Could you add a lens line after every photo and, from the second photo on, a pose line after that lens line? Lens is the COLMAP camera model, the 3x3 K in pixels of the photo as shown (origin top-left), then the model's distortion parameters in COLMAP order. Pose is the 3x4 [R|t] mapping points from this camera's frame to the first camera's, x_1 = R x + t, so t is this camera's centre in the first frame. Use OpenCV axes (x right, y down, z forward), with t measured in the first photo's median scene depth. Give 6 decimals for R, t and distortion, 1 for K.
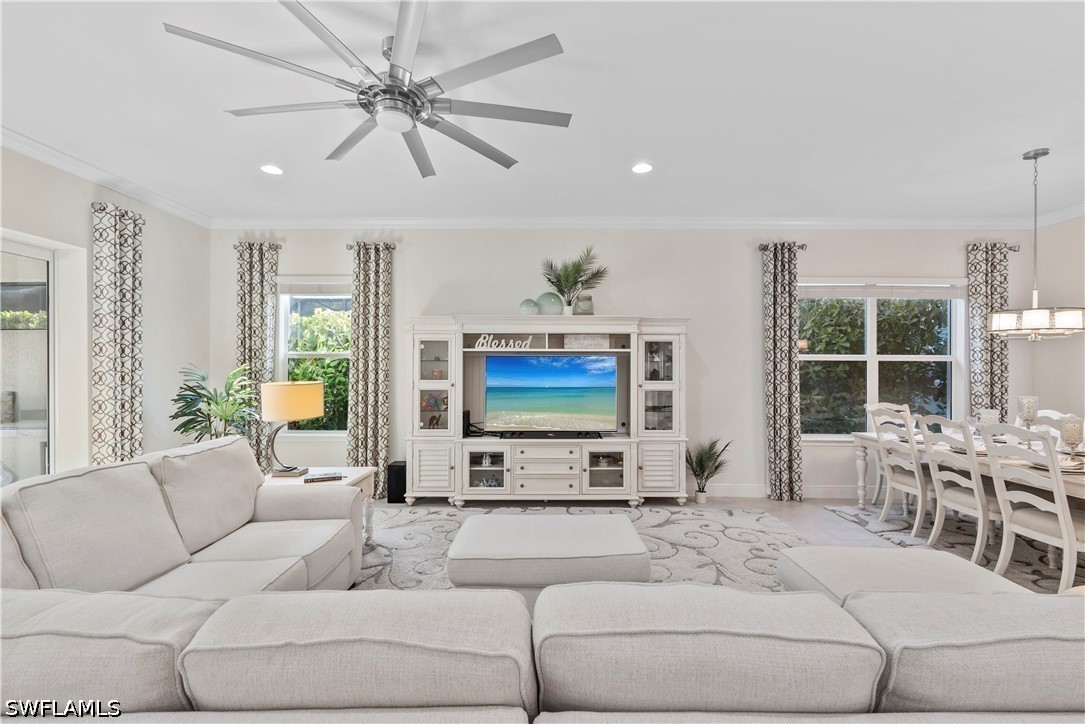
lens RADIAL K [[482.4, 0, 542.5], [0, 482.4, 362.0], [0, 0, 1]] dist [-0.000475, 0.000189]
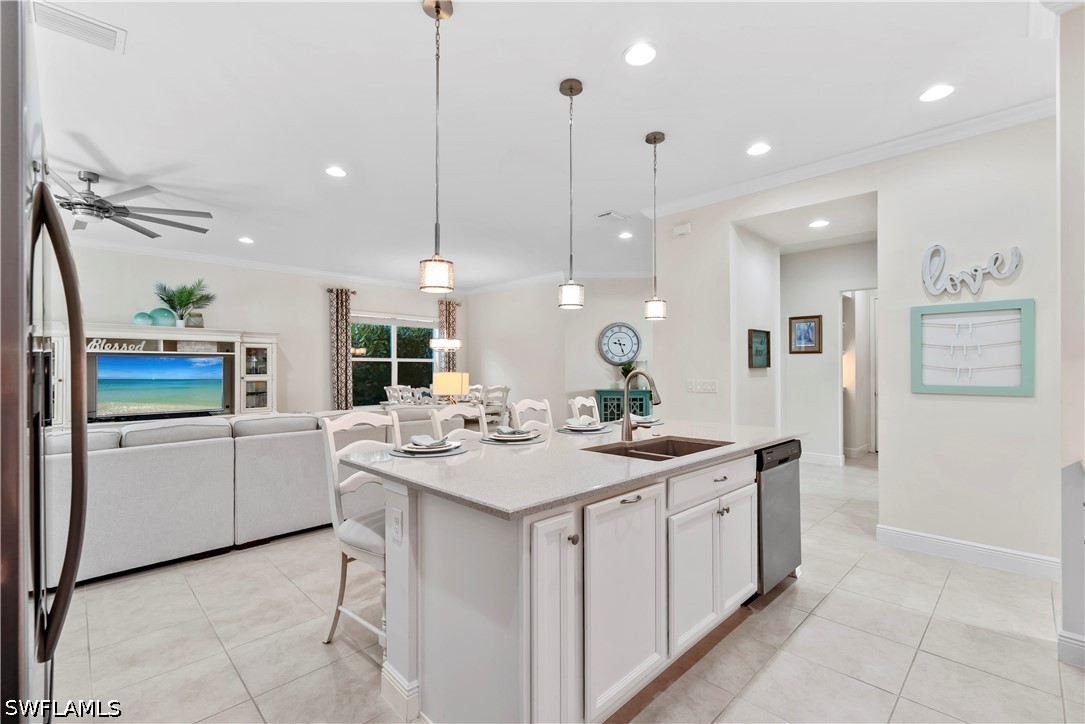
lens RADIAL K [[485.9, 0, 542.5], [0, 485.9, 362.0], [0, 0, 1]] dist [0.002730, 0.000615]
pose [[0.709838, 0.002895, 0.704359, -0.183252], [0.002332, 0.999976, -0.006459, 0.012380], [-0.704361, 0.006227, 0.709814, -0.662420]]
